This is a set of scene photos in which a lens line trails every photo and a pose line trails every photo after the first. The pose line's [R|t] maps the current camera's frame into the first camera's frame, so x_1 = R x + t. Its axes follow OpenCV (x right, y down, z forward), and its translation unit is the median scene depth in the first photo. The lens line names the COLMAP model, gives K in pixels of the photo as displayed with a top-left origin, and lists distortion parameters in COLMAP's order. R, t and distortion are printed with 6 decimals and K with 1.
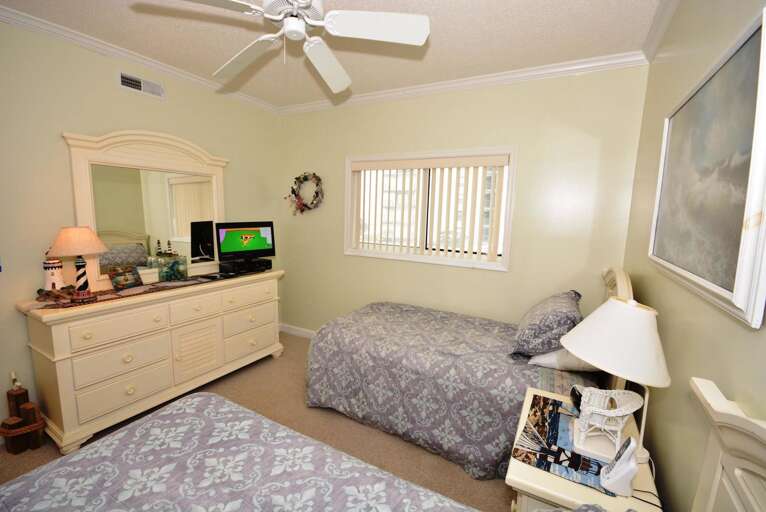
lens RADIAL K [[339.3, 0, 383.1], [0, 339.3, 255.6], [0, 0, 1]] dist [0.004936, 0.000438]
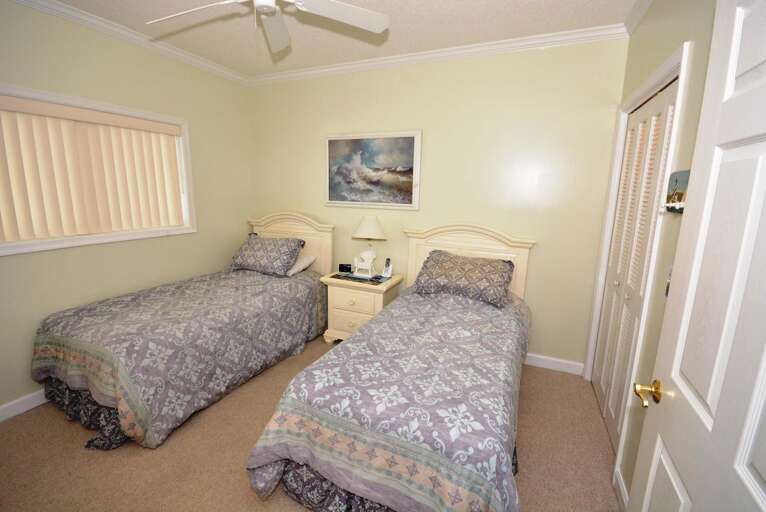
lens RADIAL K [[339.3, 0, 380.7], [0, 339.3, 258.3], [0, 0, 1]] dist [0.004936, 0.000438]
pose [[-0.093717, -0.225593, 0.969703, -1.082313], [0.111052, 0.965543, 0.235358, -0.090431], [-0.989386, 0.129745, -0.065436, 0.615253]]
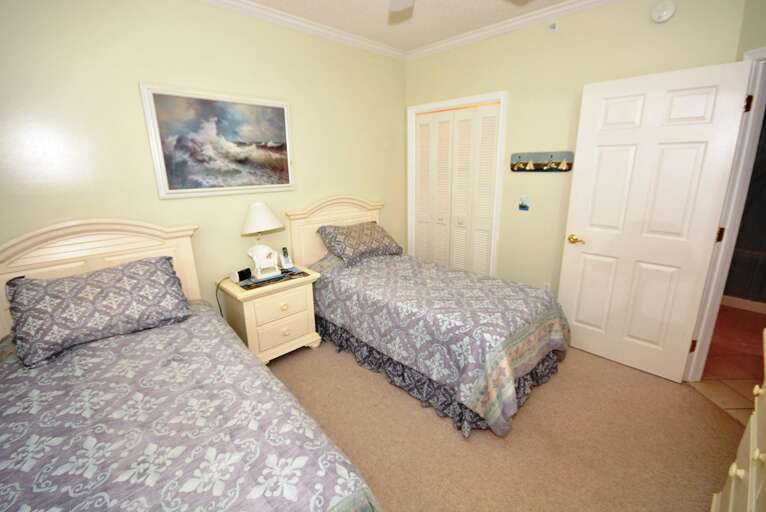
lens RADIAL K [[339.3, 0, 382.1], [0, 339.3, 252.1], [0, 0, 1]] dist [0.004936, 0.000438]
pose [[-0.957939, -0.058565, 0.280932, -0.364213], [0.049694, 0.930310, 0.363391, -0.173059], [-0.282636, 0.362067, -0.888270, 1.531396]]
